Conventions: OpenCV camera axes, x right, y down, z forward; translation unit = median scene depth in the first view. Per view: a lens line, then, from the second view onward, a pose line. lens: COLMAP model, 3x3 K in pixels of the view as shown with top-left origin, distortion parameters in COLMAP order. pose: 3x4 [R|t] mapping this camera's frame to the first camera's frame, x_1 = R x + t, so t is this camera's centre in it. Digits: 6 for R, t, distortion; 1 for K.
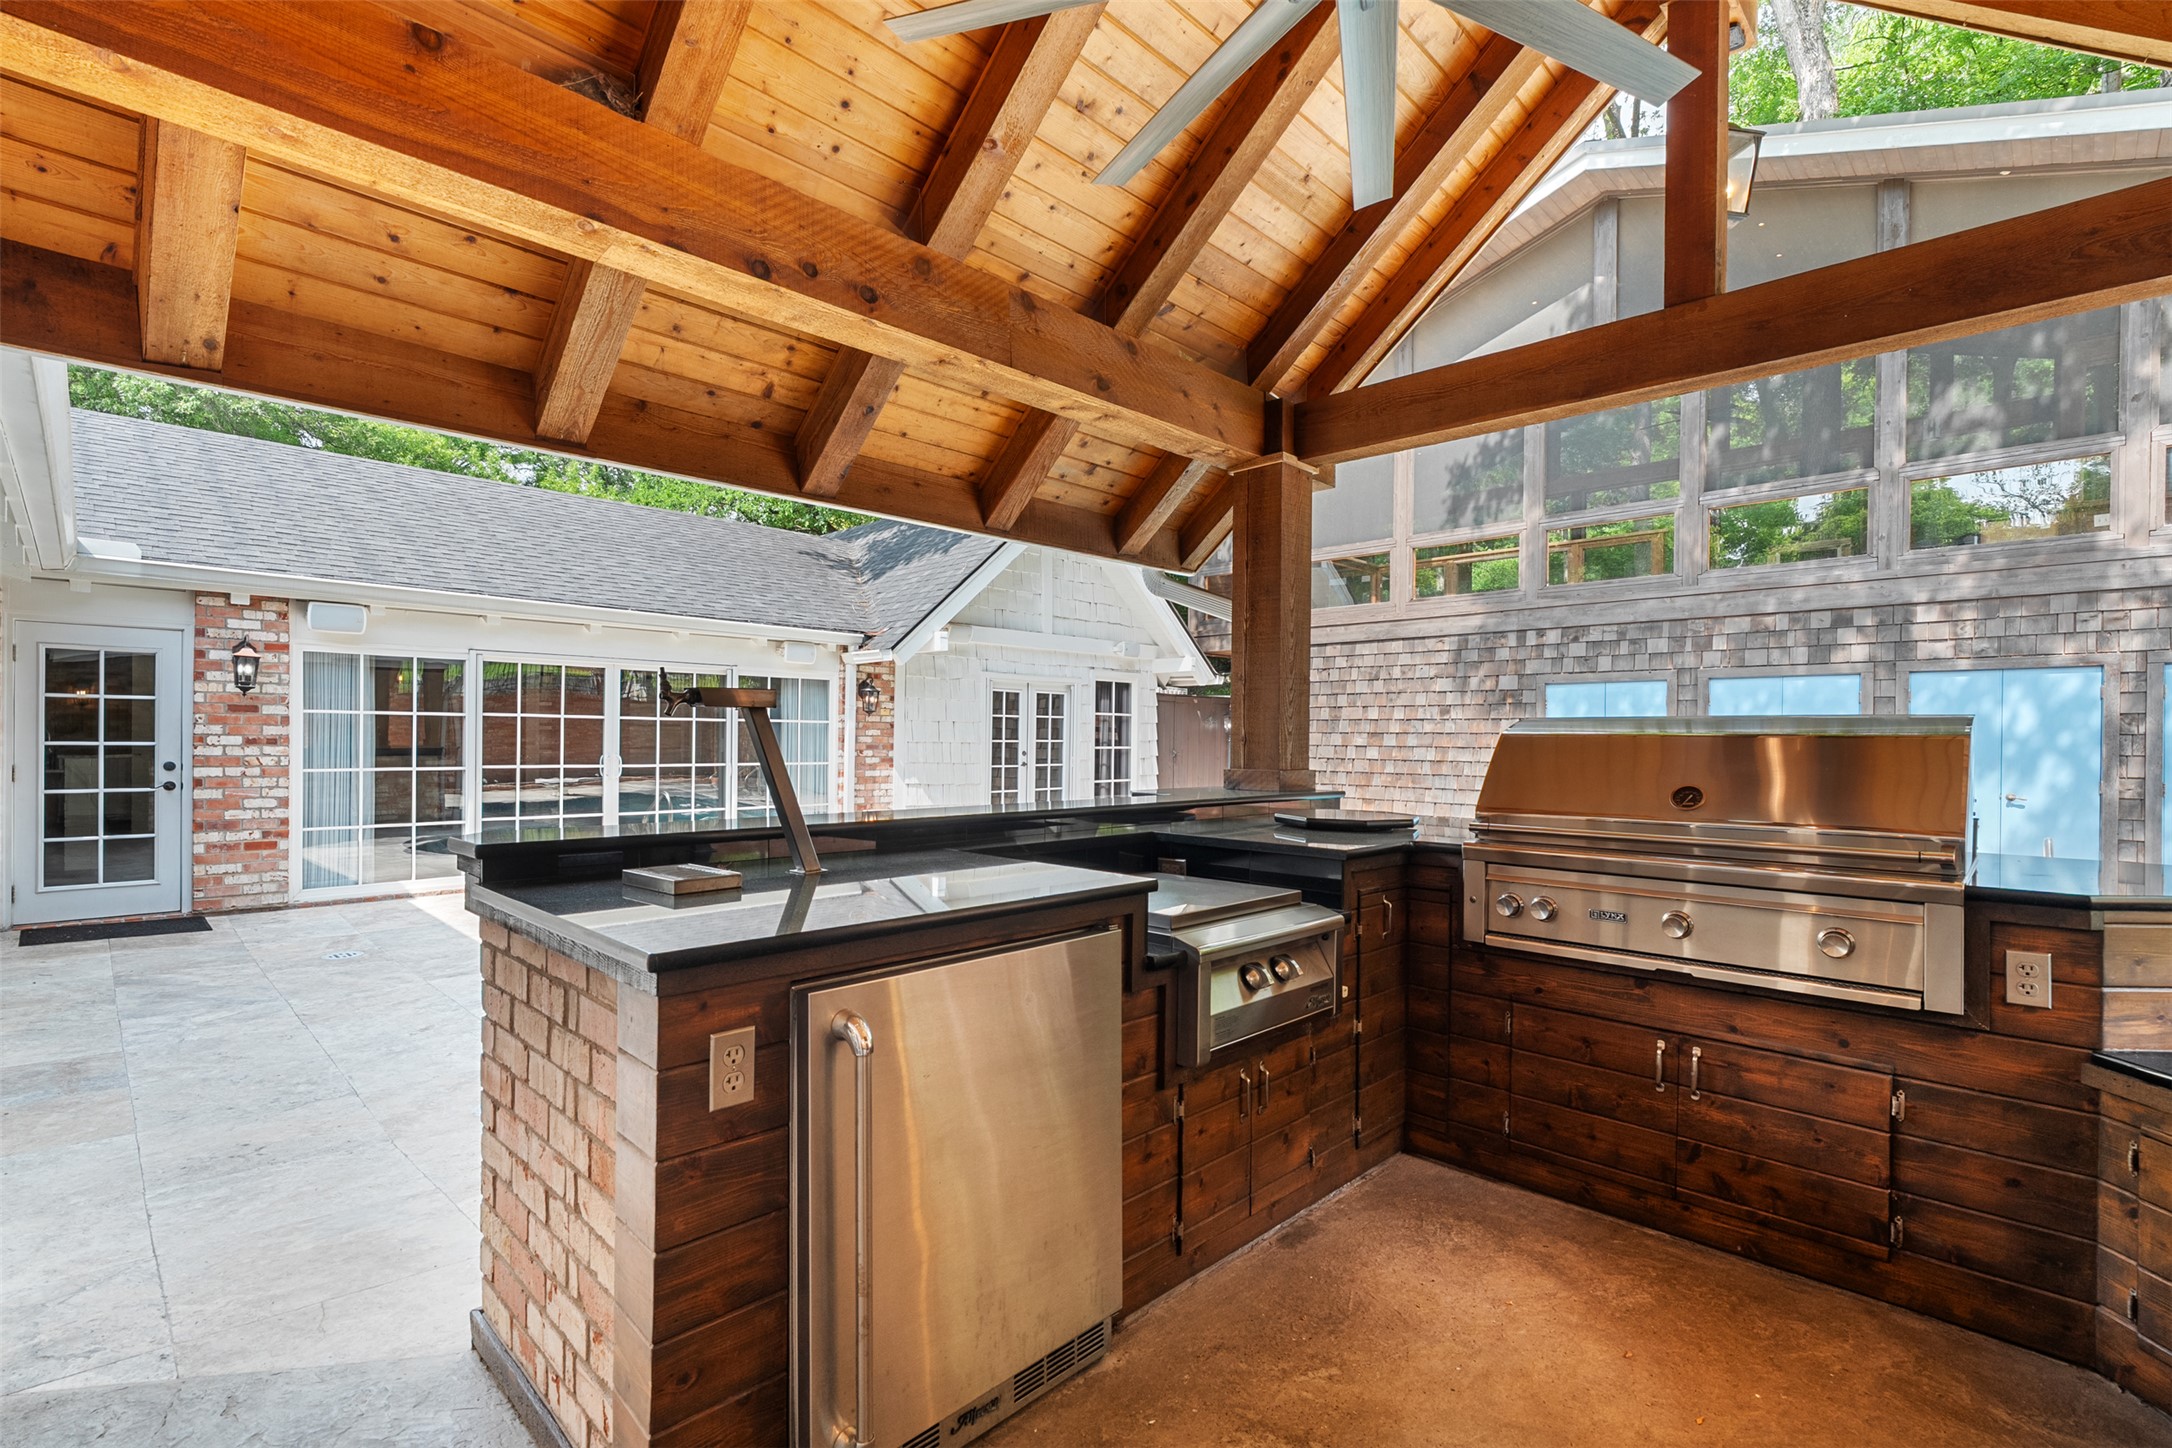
lens RADIAL K [[980.2, 0, 1092.2], [0, 980.2, 734.5], [0, 0, 1]] dist [-0.003507, 0.000682]
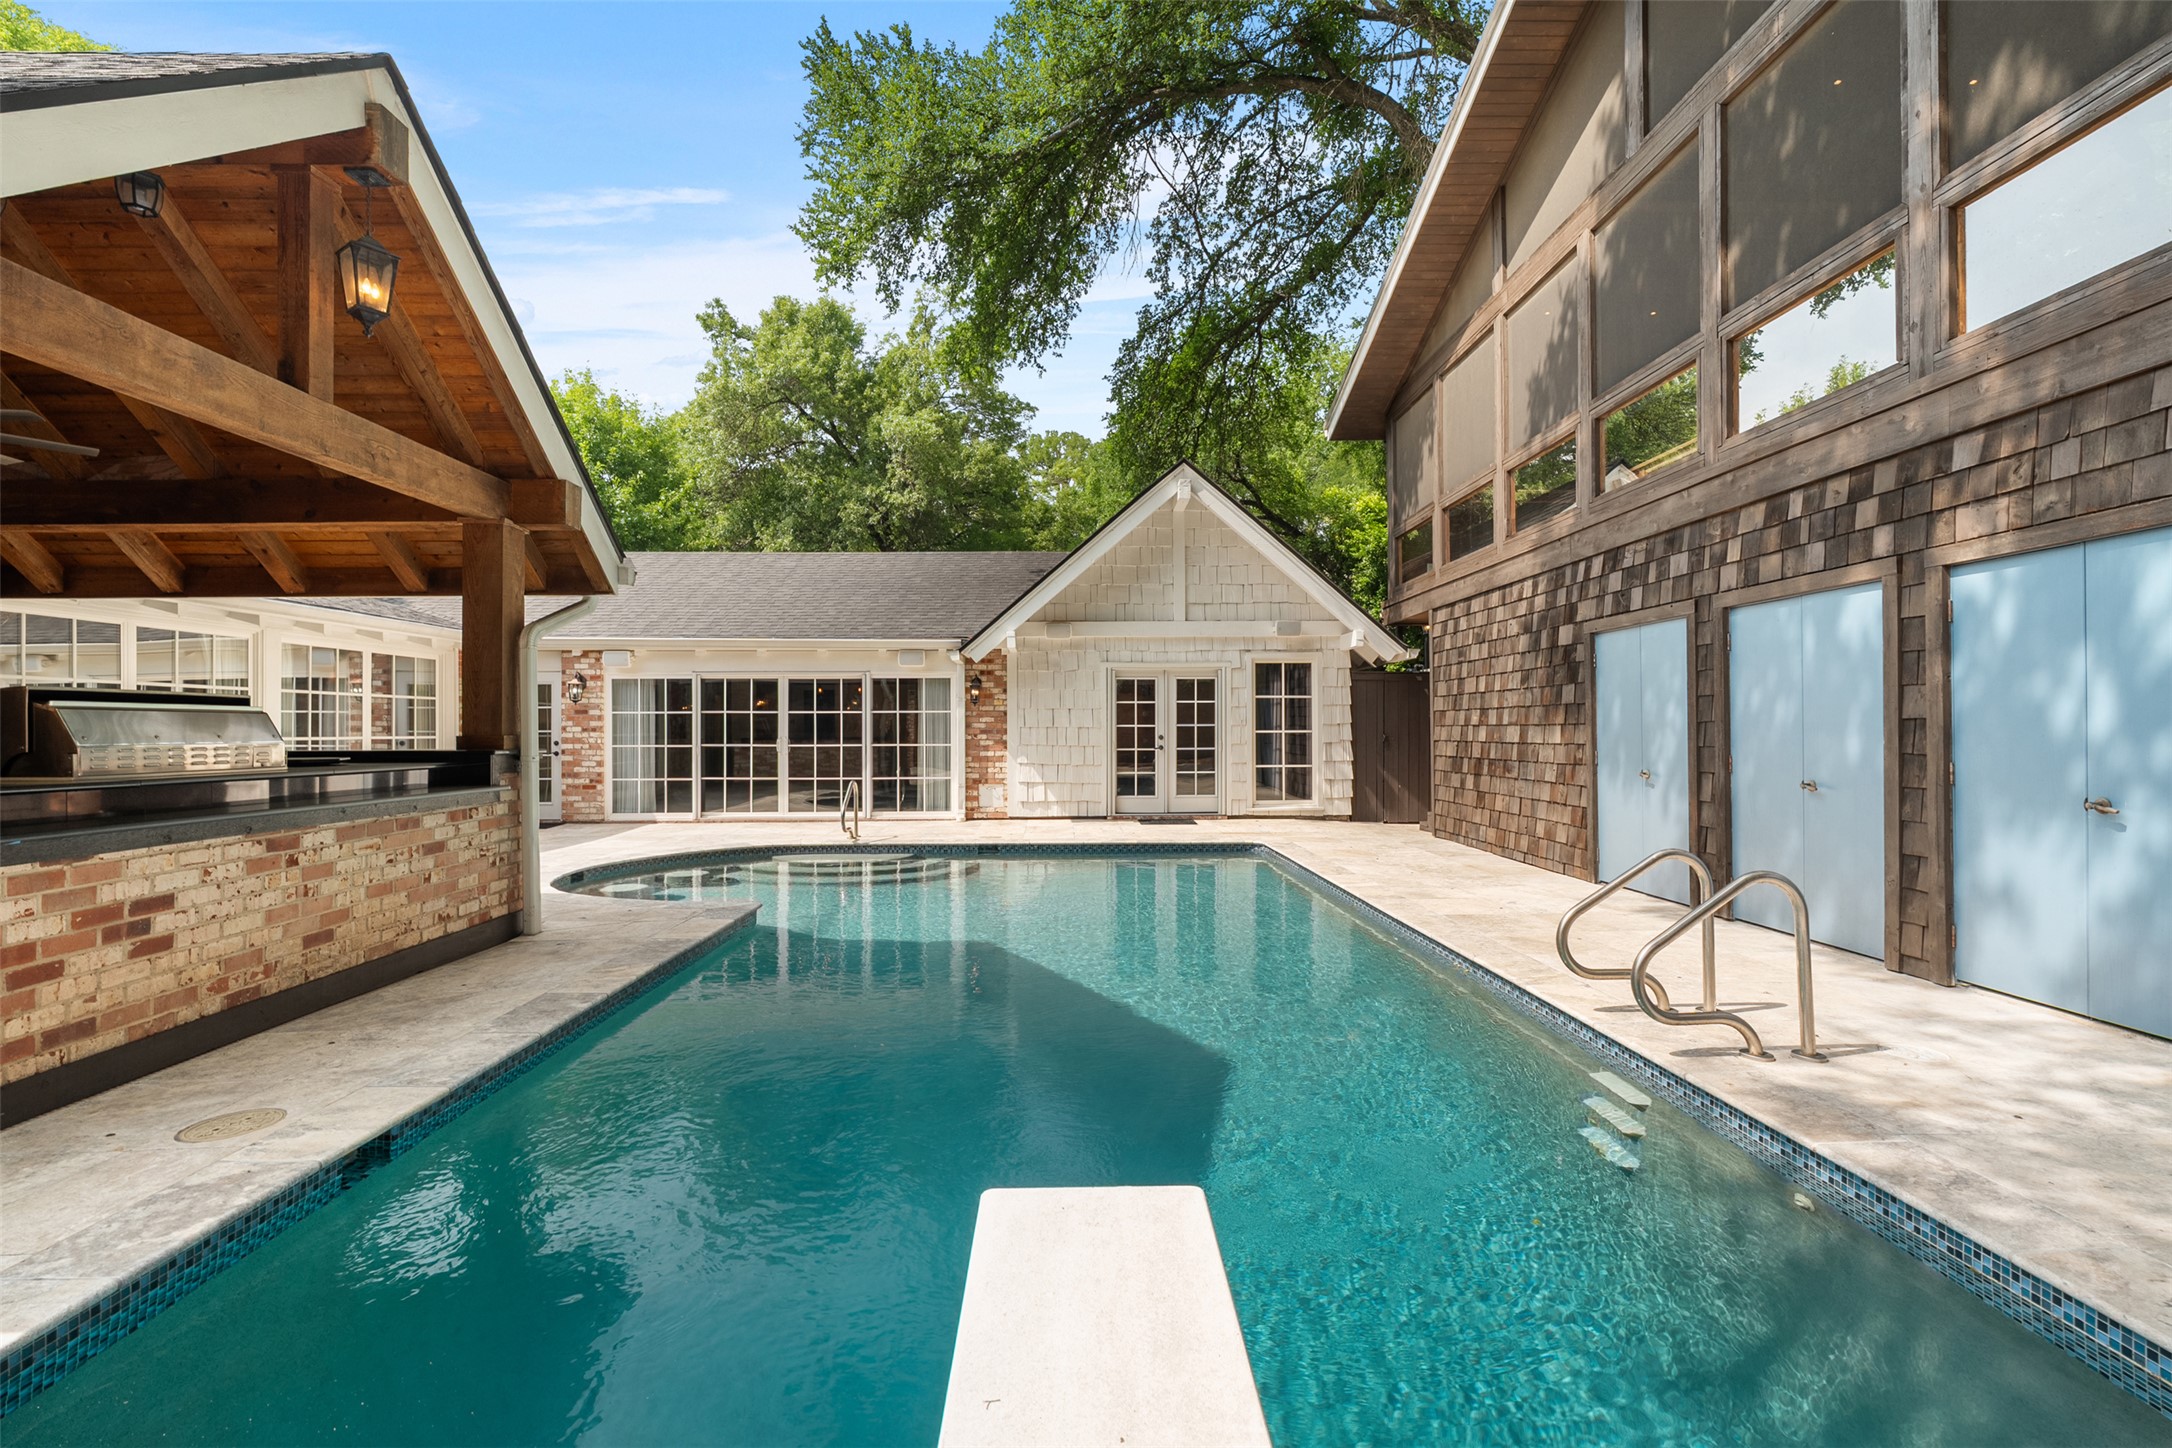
lens RADIAL K [[980.2, 0, 1081.4], [0, 980.2, 726.1], [0, 0, 1]] dist [-0.003507, 0.000682]
pose [[0.706501, -0.014458, -0.707564, 0.744542], [0.011989, 0.999892, -0.008460, 0.018178], [0.707611, -0.002506, 0.706598, 0.246808]]
